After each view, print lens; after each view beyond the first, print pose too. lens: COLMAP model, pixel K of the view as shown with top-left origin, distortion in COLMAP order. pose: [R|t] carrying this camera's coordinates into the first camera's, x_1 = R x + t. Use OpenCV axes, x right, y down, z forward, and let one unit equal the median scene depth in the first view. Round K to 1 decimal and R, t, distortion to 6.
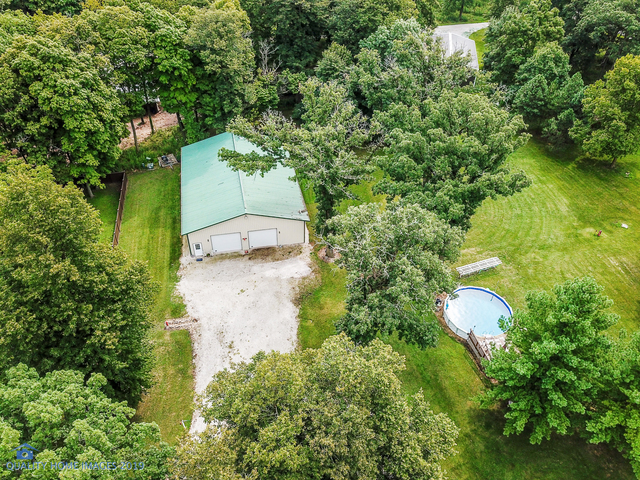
lens RADIAL K [[491.6, 0, 320.5], [0, 491.6, 240.6], [0, 0, 1]] dist [-0.013061, 0.020219]
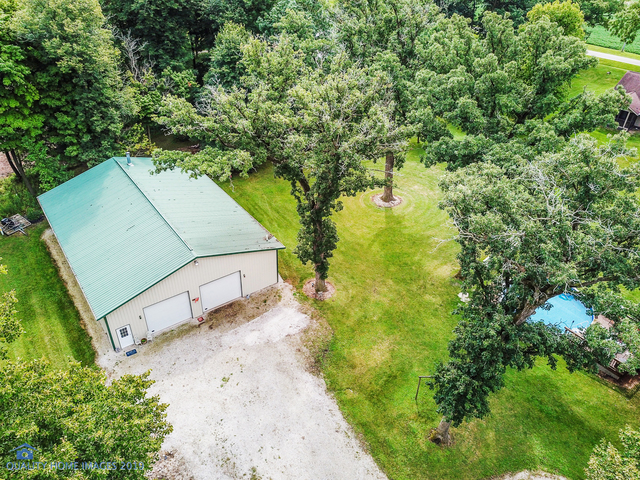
lens RADIAL K [[491.6, 0, 319.4], [0, 491.6, 241.1], [0, 0, 1]] dist [-0.013061, 0.020219]
pose [[0.918018, -0.233143, 0.320761, -0.179703], [0.262236, 0.963705, -0.050057, -0.002442], [-0.297448, 0.130069, 0.945837, 0.311624]]
